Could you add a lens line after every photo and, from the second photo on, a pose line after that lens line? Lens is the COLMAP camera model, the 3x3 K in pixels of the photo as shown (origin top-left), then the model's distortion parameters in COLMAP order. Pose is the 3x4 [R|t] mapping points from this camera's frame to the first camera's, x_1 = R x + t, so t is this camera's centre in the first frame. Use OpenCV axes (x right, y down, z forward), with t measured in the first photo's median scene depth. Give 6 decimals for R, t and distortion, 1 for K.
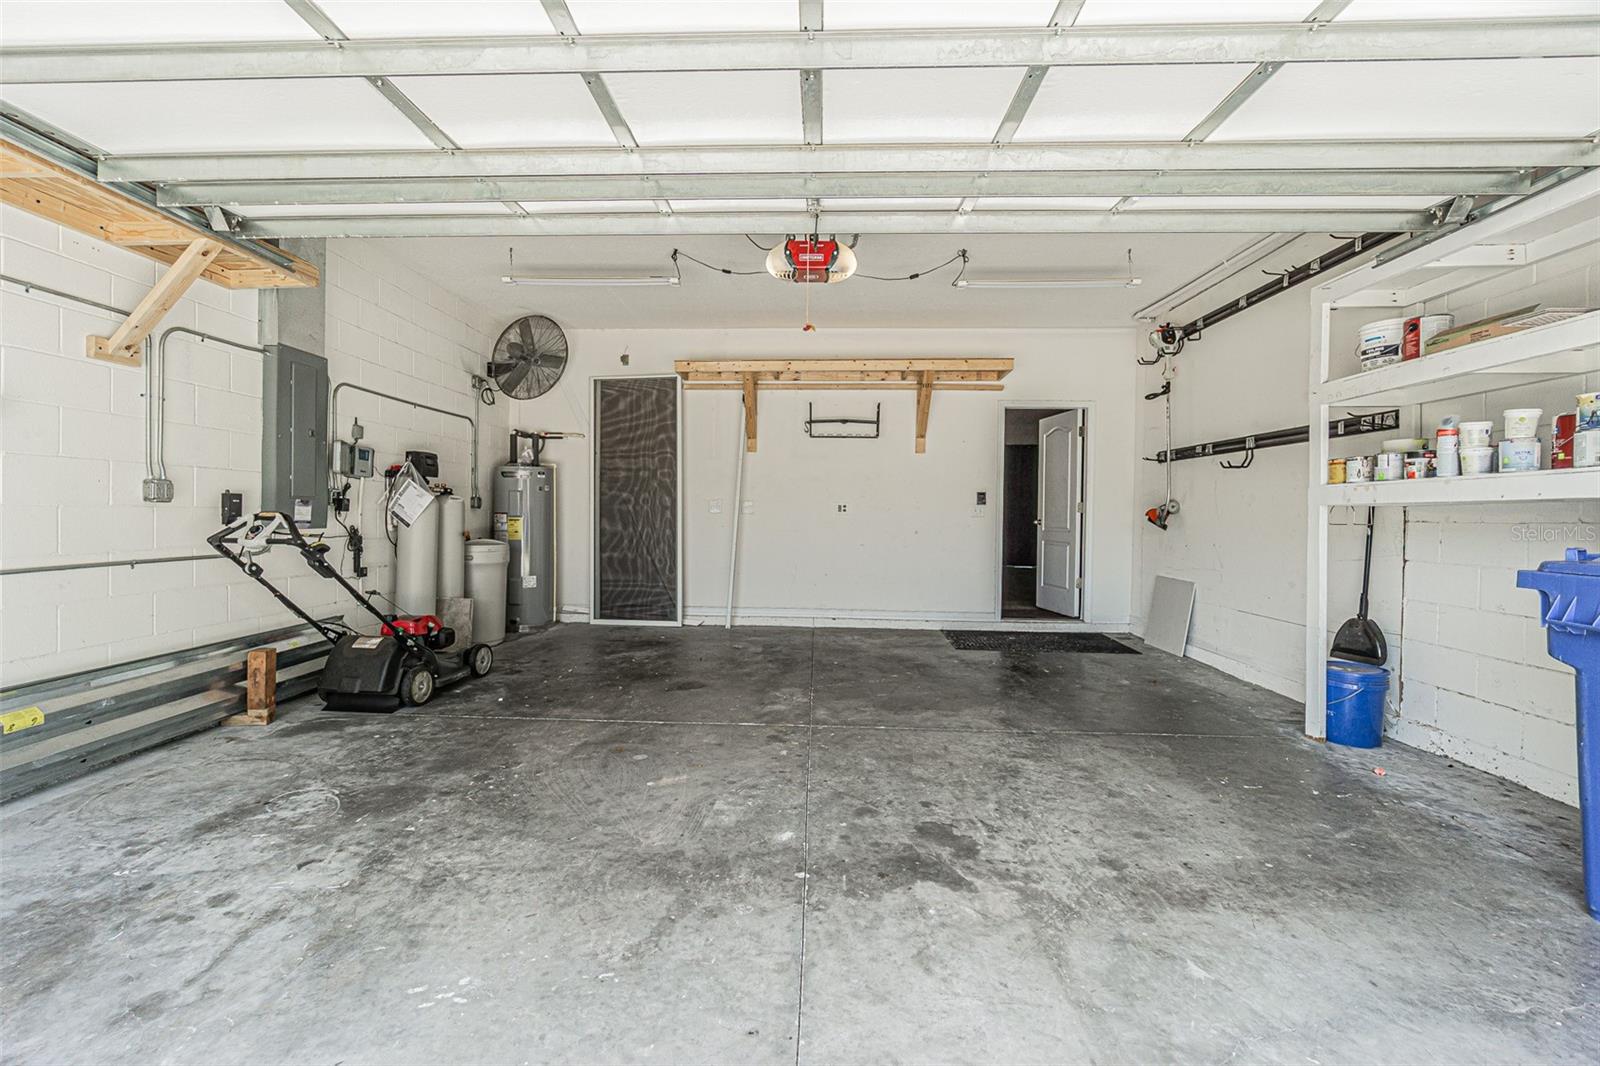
lens RADIAL K [[690.0, 0, 793.1], [0, 690.0, 521.2], [0, 0, 1]] dist [-0.001227, 0.000230]
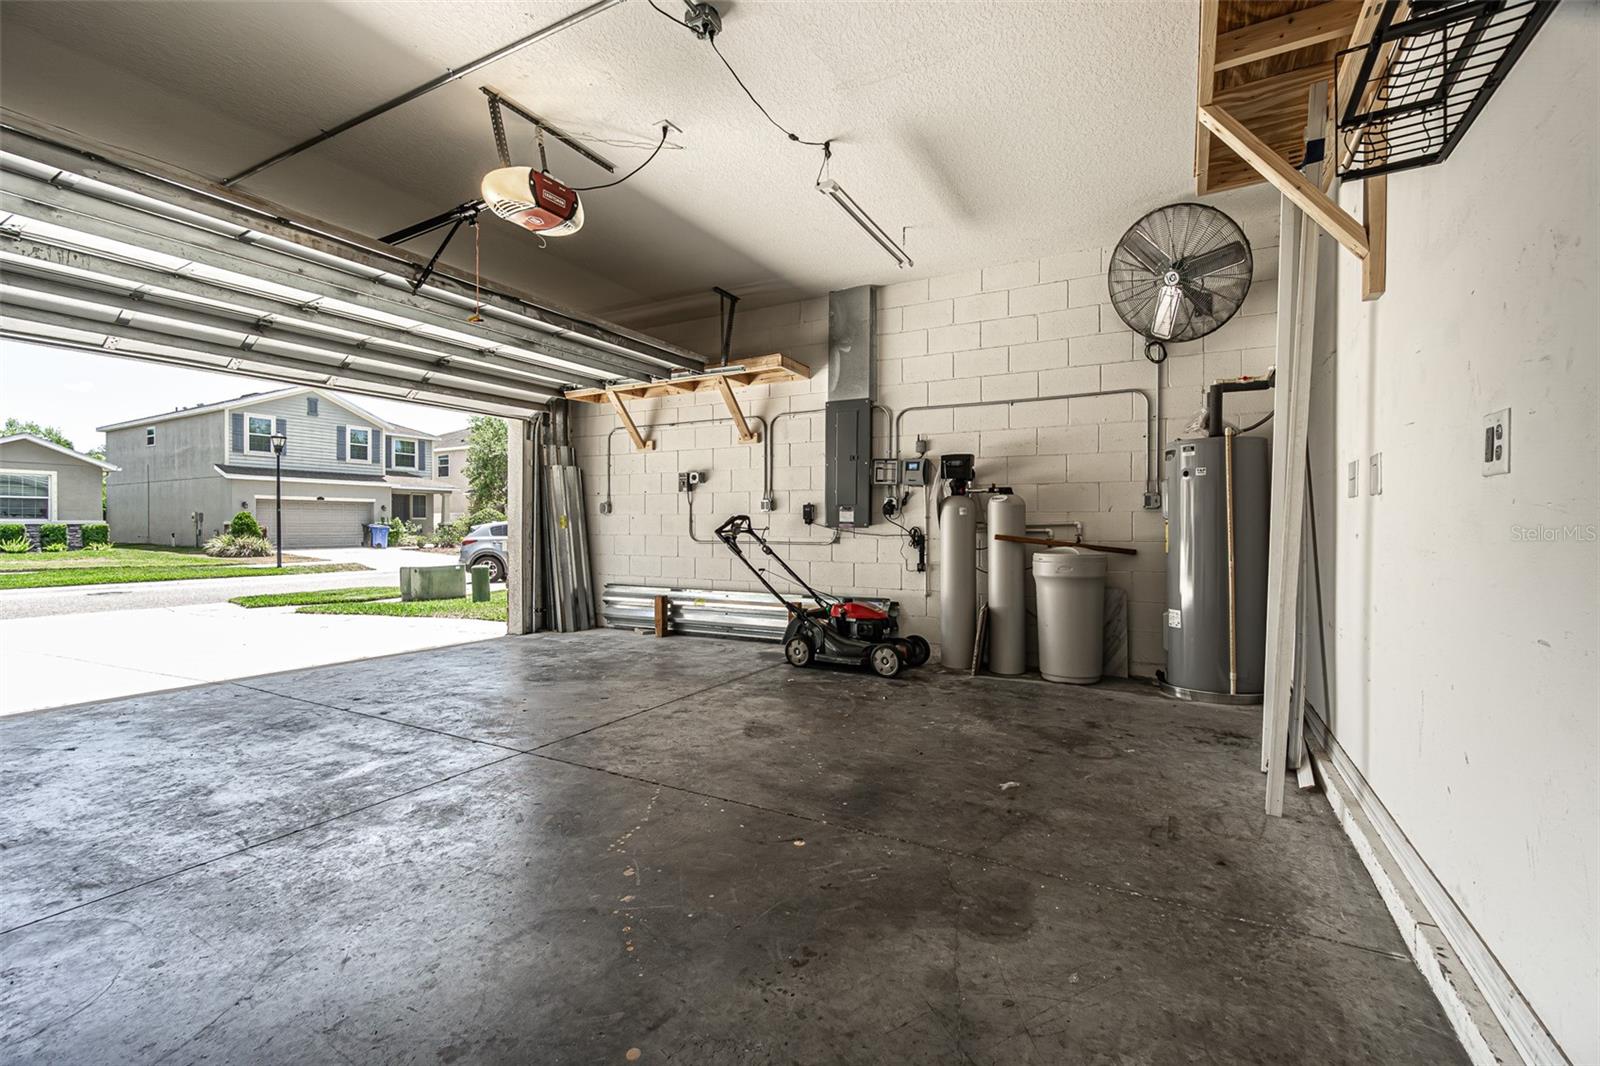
lens RADIAL K [[690.0, 0, 793.1], [0, 690.0, 521.2], [0, 0, 1]] dist [-0.001227, 0.000230]
pose [[-0.459092, -0.017022, -0.888226, 0.563018], [-0.023242, 0.999704, -0.007145, 0.009809], [0.888085, 0.017364, -0.459352, 1.530024]]
